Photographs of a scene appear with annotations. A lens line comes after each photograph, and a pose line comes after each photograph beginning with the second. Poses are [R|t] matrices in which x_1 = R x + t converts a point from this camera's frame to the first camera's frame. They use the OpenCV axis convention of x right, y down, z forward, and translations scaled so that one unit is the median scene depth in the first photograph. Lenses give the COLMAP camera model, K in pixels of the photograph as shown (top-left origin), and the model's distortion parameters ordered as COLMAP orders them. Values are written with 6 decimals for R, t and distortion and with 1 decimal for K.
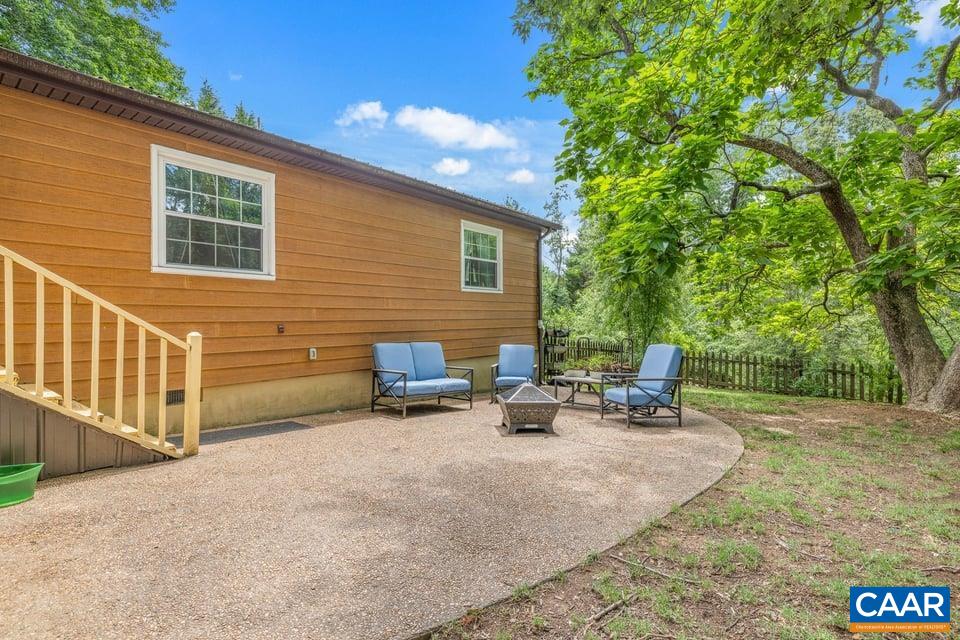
lens RADIAL K [[460.0, 0, 477.0], [0, 460.0, 319.5], [0, 0, 1]] dist [-0.005240, 0.000000]
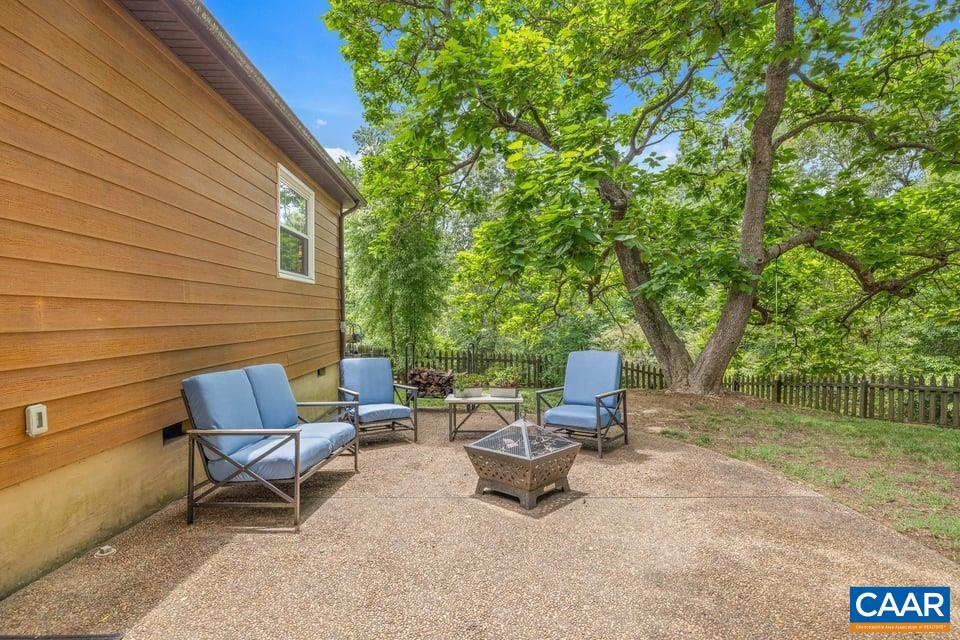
lens RADIAL K [[460.0, 0, 478.7], [0, 460.0, 318.4], [0, 0, 1]] dist [-0.005240, 0.000000]
pose [[0.762375, -0.001004, 0.647135, -0.324812], [0.001303, 0.999999, 0.000017, -0.007481], [-0.647135, 0.000830, 0.762375, 0.484736]]
